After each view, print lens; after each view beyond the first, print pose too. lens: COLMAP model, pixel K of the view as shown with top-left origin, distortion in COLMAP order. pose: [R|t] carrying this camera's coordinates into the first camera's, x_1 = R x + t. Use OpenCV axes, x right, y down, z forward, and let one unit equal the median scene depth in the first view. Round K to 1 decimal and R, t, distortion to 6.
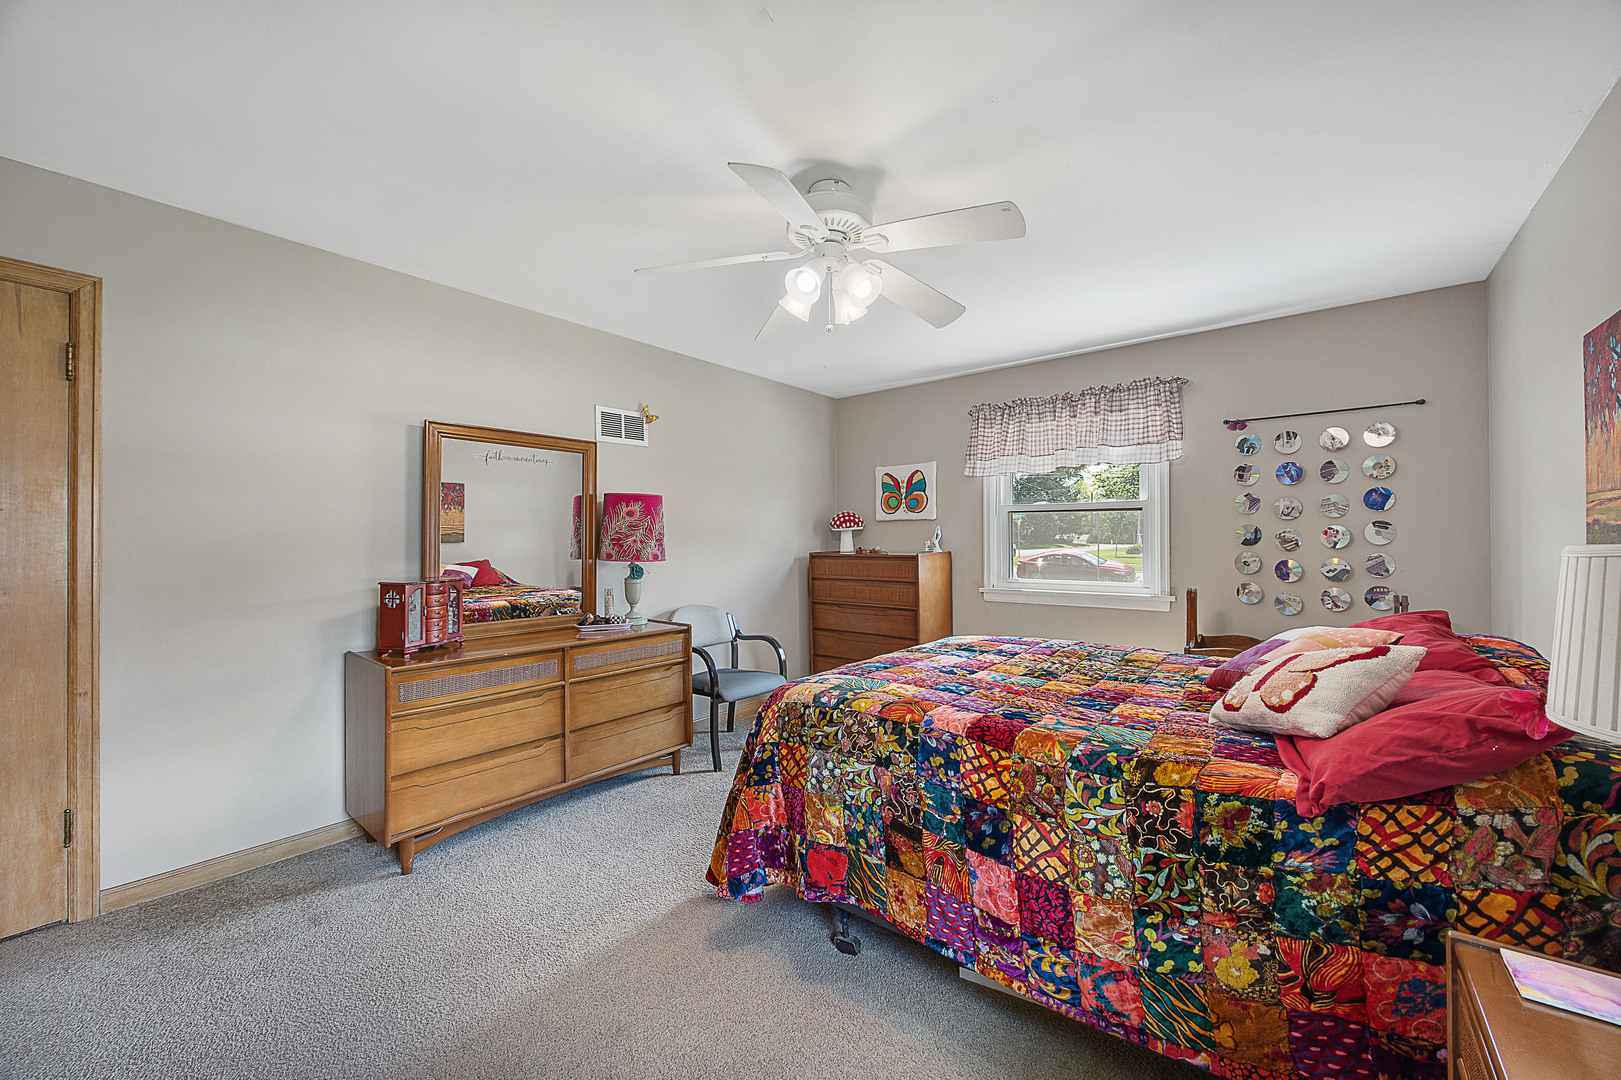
lens RADIAL K [[627.7, 0, 810.2], [0, 627.7, 537.0], [0, 0, 1]] dist [-0.001979, 0.000057]
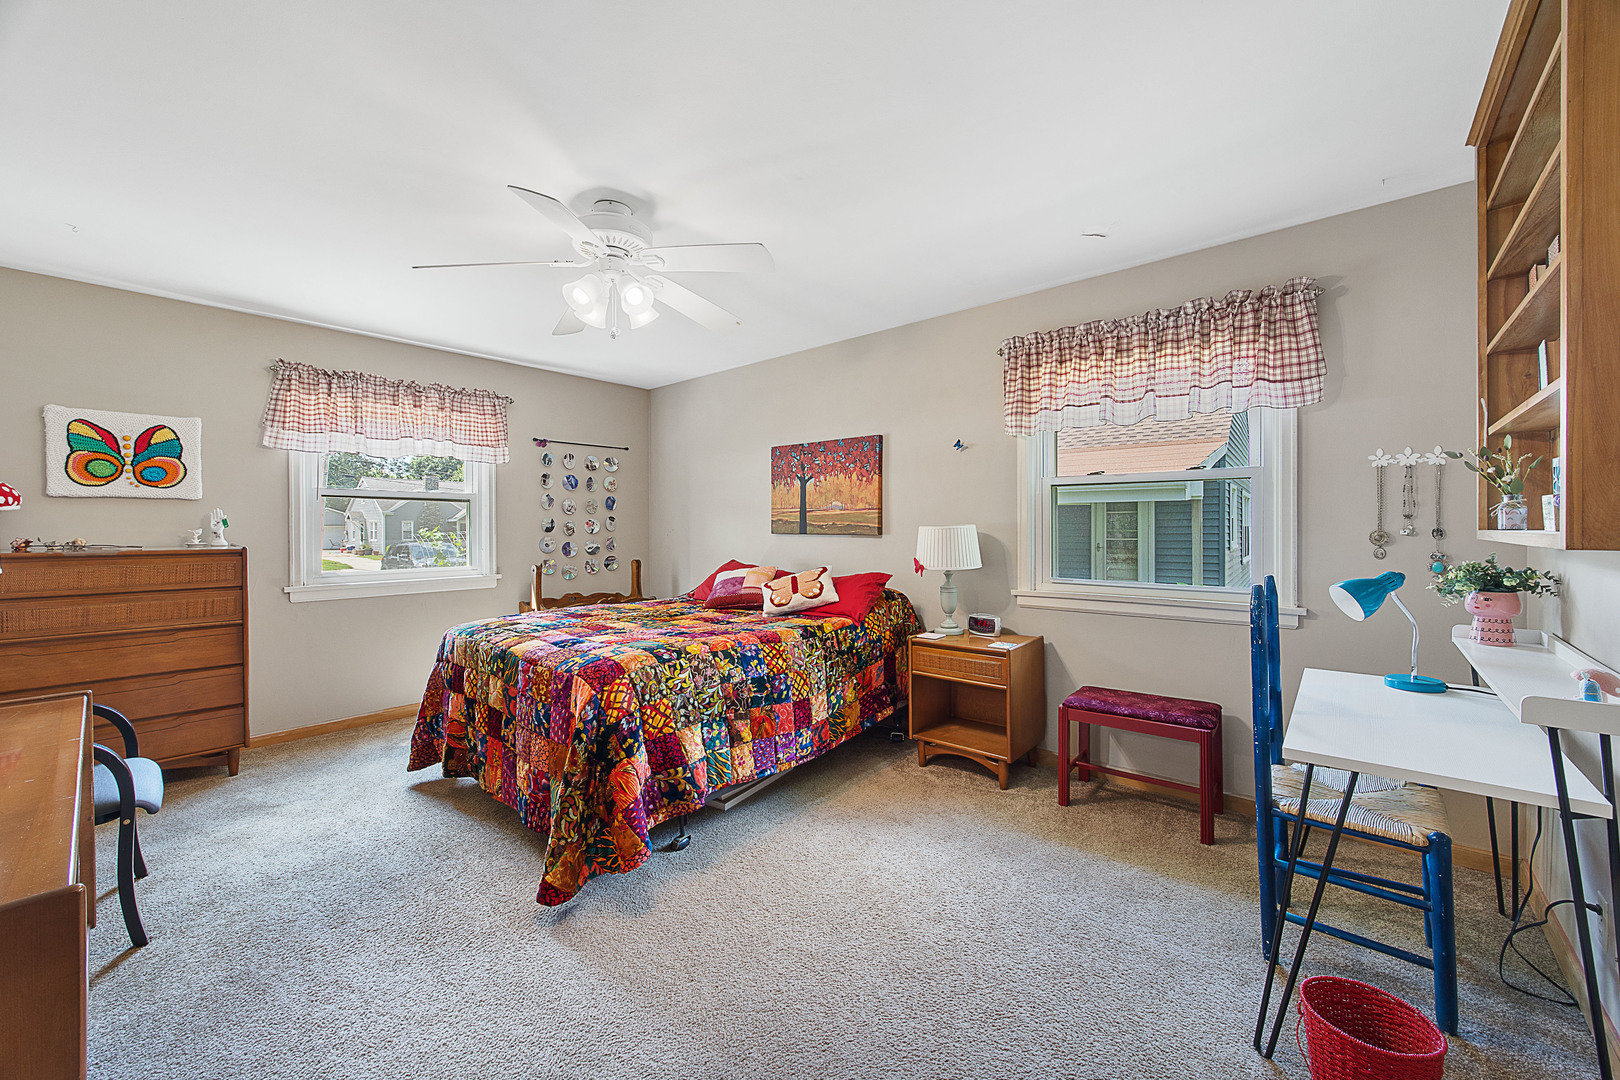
lens RADIAL K [[627.3, 0, 810.0], [0, 627.3, 533.0], [0, 0, 1]] dist [-0.001979, 0.000057]
pose [[0.029424, -0.005083, 0.999554, -0.730748], [-0.001026, 0.999986, 0.005116, 0.008557], [-0.999566, -0.001177, 0.029418, 0.425080]]
